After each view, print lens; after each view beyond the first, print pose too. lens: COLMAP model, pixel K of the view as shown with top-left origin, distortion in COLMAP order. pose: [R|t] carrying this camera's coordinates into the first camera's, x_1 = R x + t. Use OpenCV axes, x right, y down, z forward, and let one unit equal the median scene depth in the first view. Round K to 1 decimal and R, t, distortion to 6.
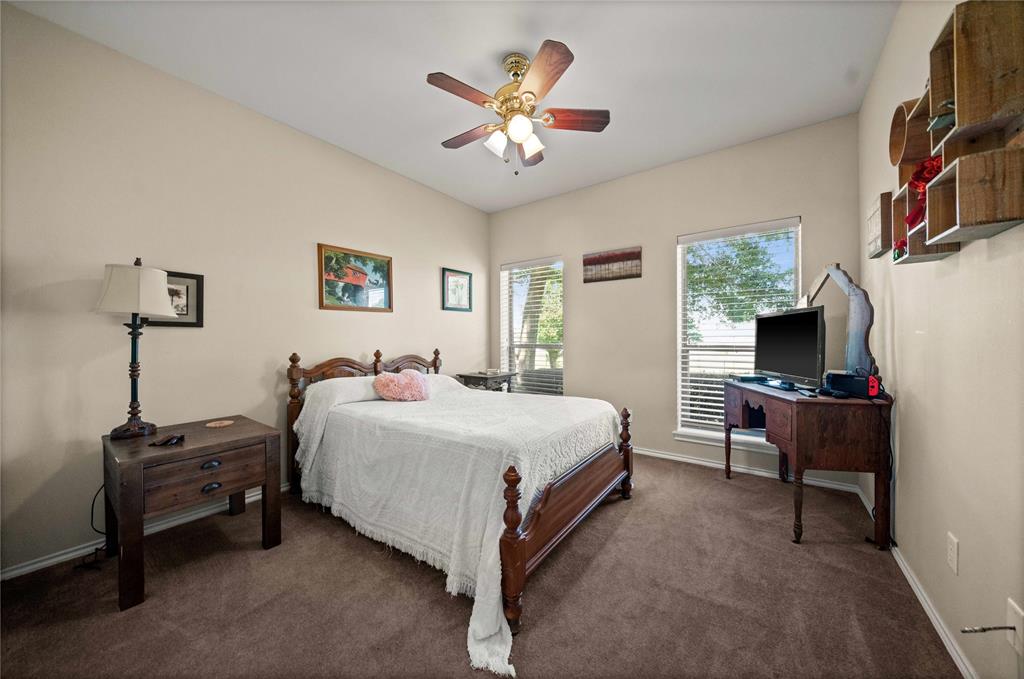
lens RADIAL K [[348.4, 0, 512.0], [0, 348.4, 339.5], [0, 0, 1]] dist [-0.000098, -0.000022]
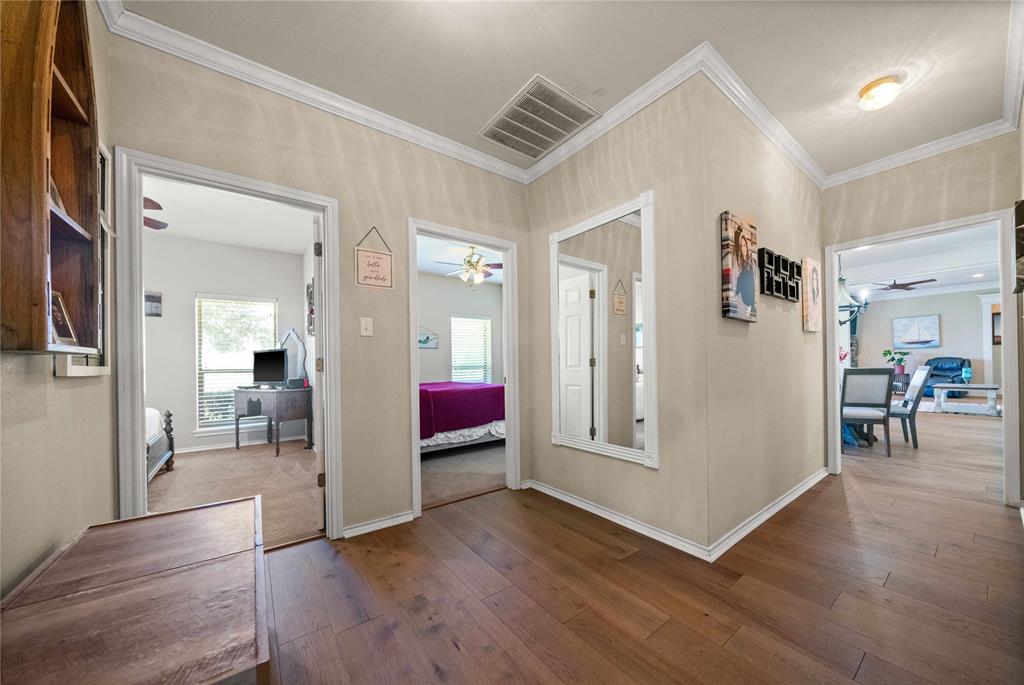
lens RADIAL K [[356.2, 0, 517.0], [0, 356.2, 367.2], [0, 0, 1]] dist [0.000645, 0.000015]
pose [[0.286645, -0.003026, 0.958032, -0.685104], [0.013314, 0.999911, -0.000825, 0.033332], [-0.957944, 0.012991, 0.286659, -0.838192]]
